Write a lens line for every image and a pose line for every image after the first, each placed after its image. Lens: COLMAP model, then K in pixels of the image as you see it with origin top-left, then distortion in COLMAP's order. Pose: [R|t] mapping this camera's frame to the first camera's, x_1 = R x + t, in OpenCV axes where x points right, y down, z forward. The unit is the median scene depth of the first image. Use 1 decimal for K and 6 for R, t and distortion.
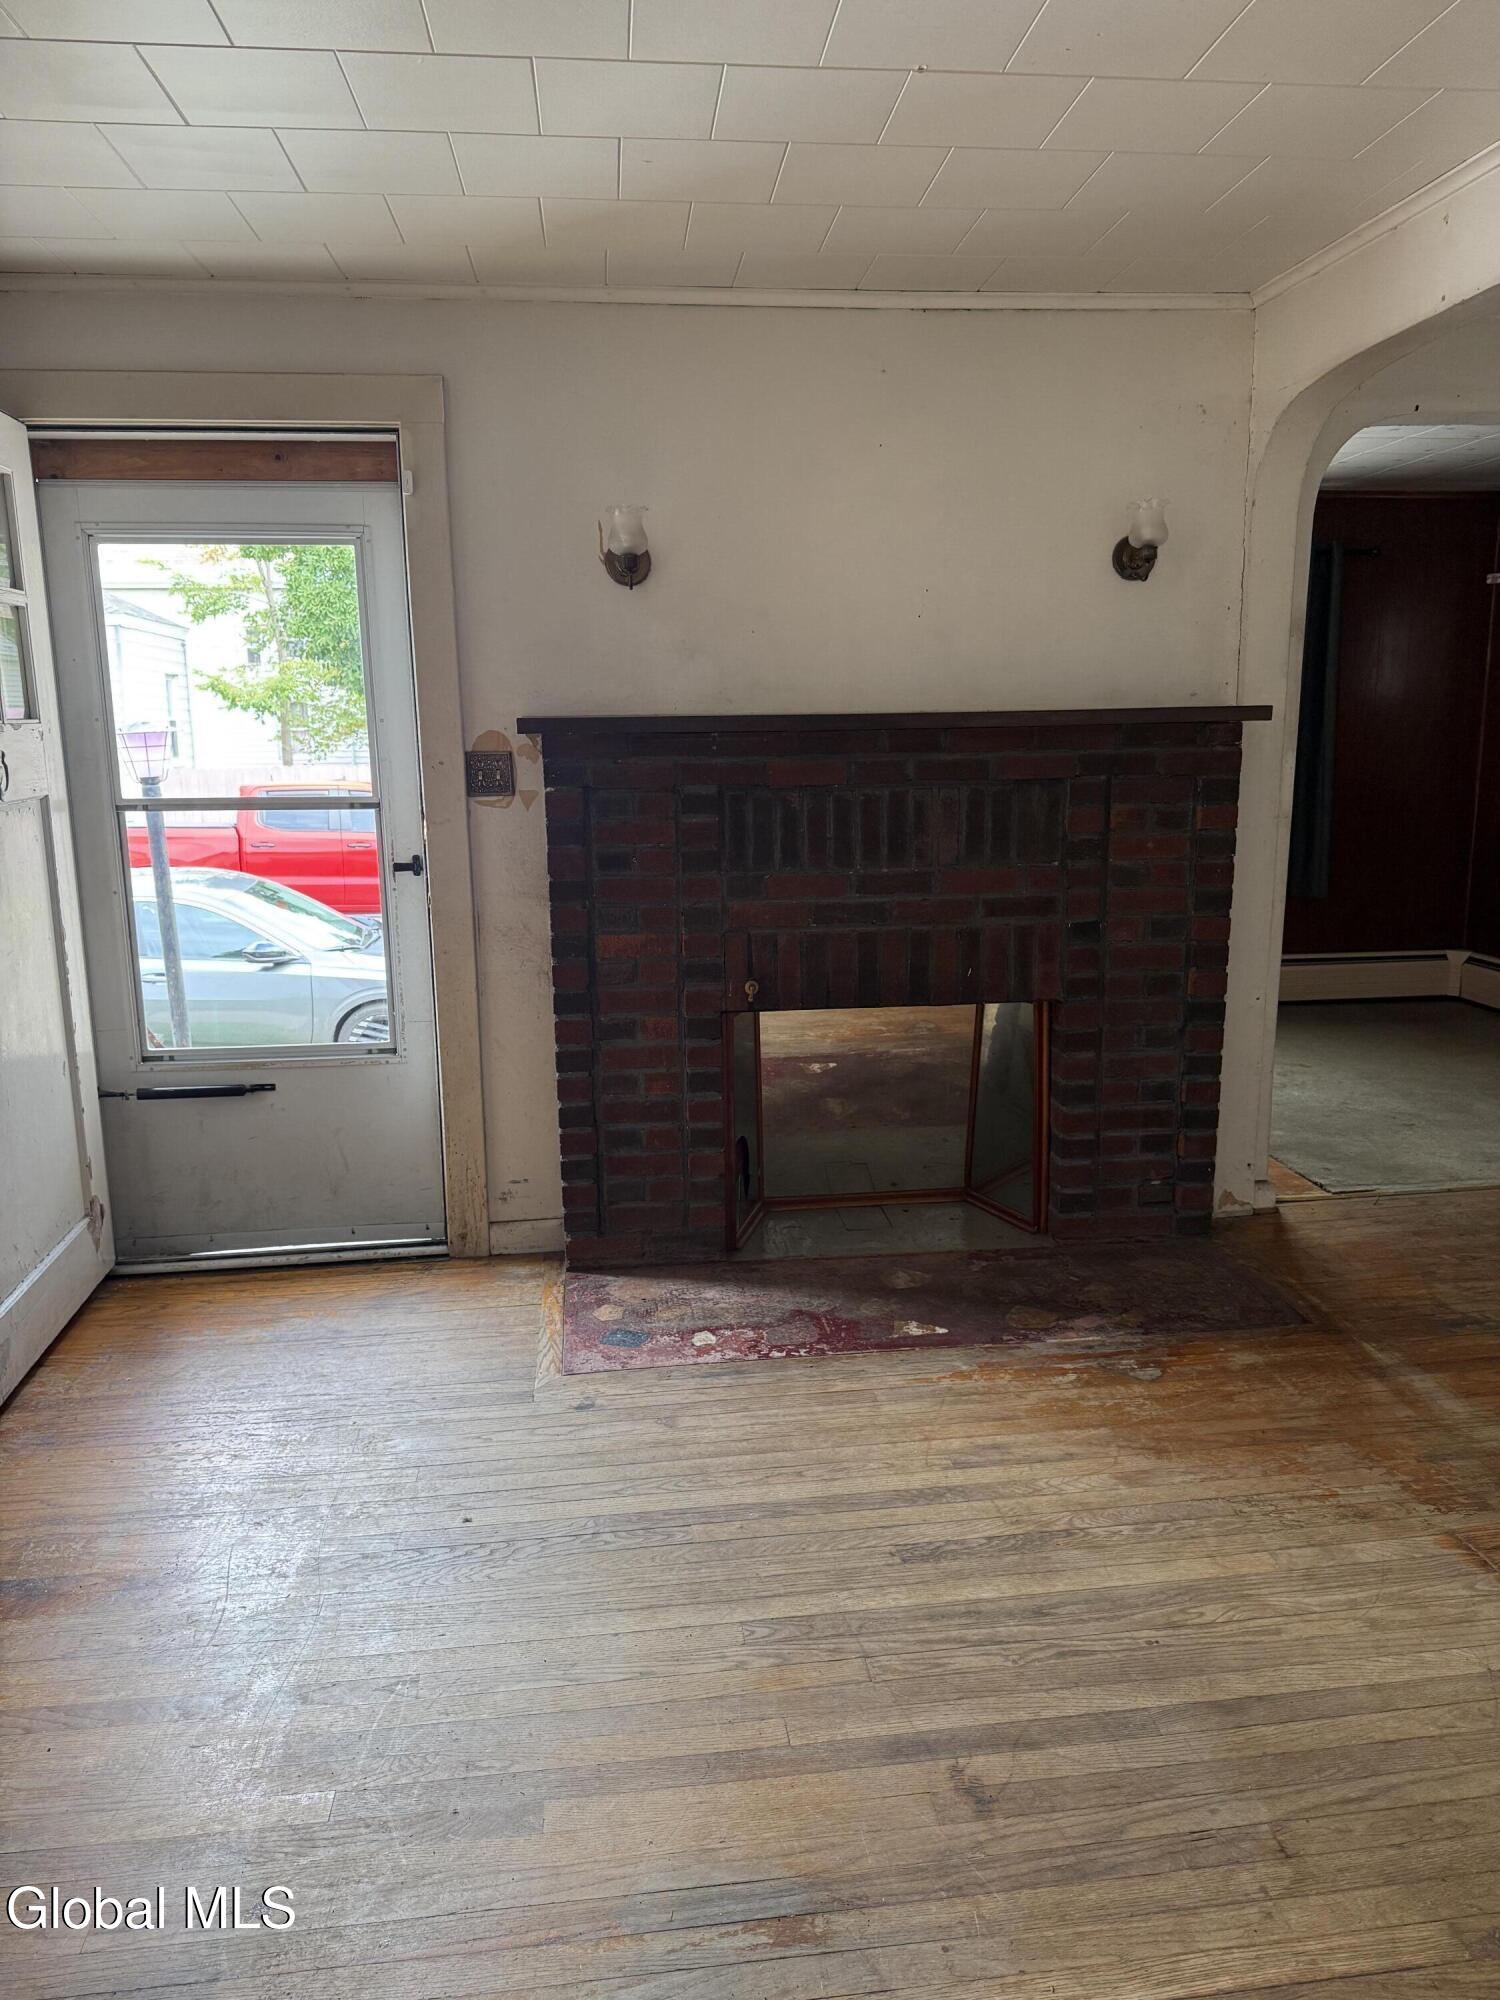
lens RADIAL K [[1381.6, 0, 746.0], [0, 1381.6, 1003.5], [0, 0, 1]] dist [0.098994, -0.164933]
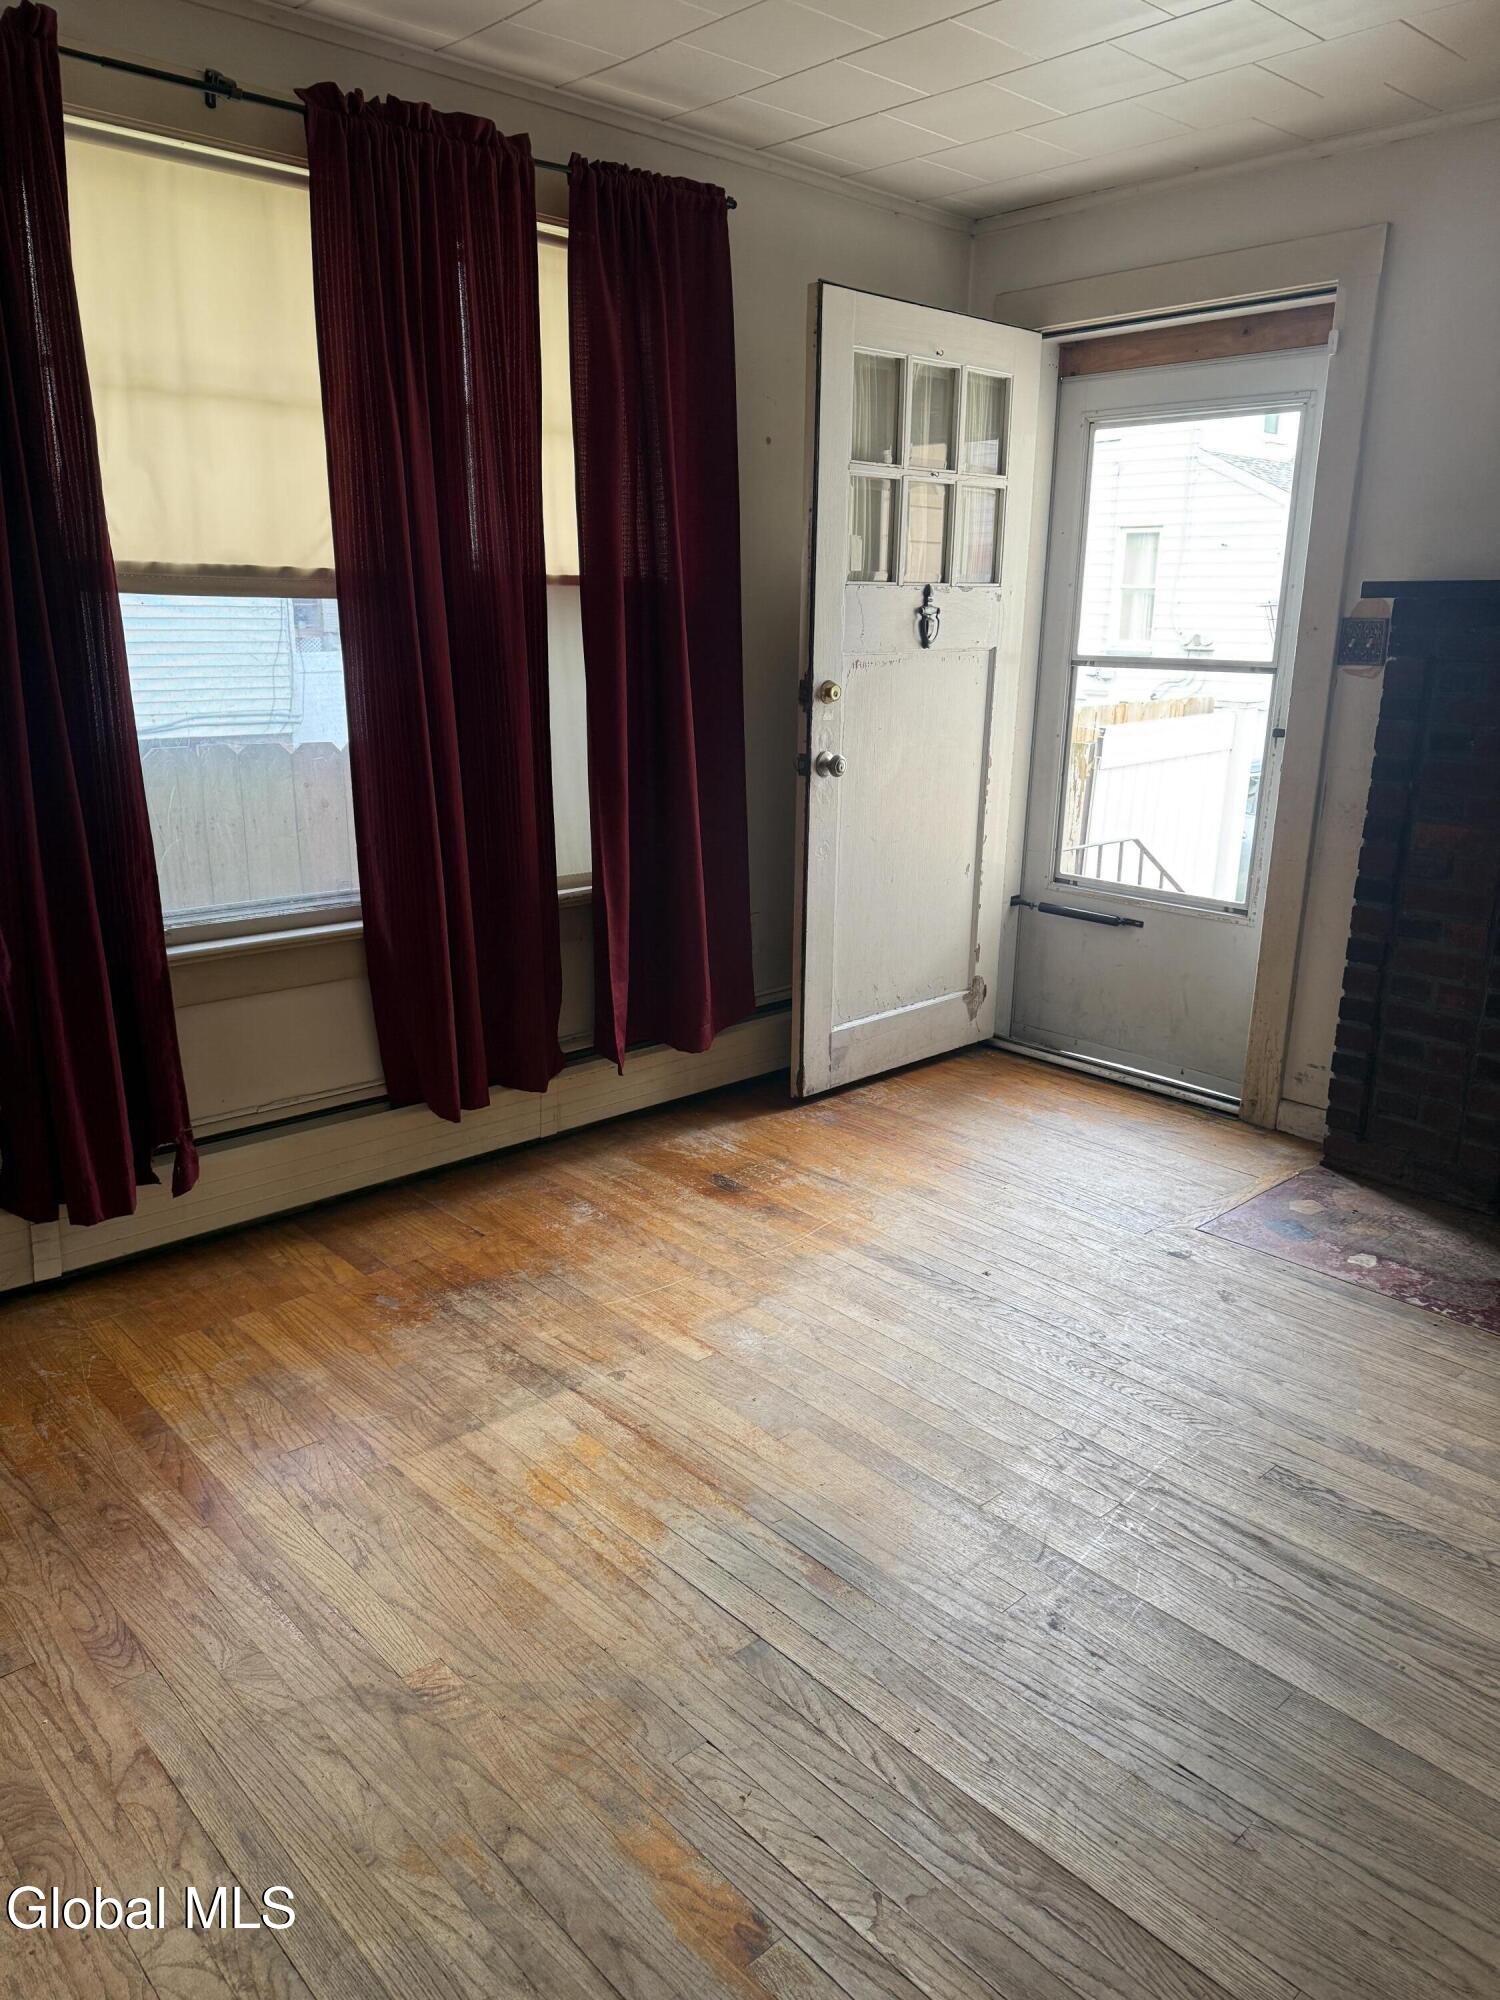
lens RADIAL K [[1381.6, 0, 746.0], [0, 1381.6, 1003.5], [0, 0, 1]] dist [0.098994, -0.164933]
pose [[0.576468, 0.239518, -0.781227, 0.387197], [-0.177339, 0.969959, 0.166523, -0.008373], [0.797644, 0.042547, 0.601626, 0.087060]]
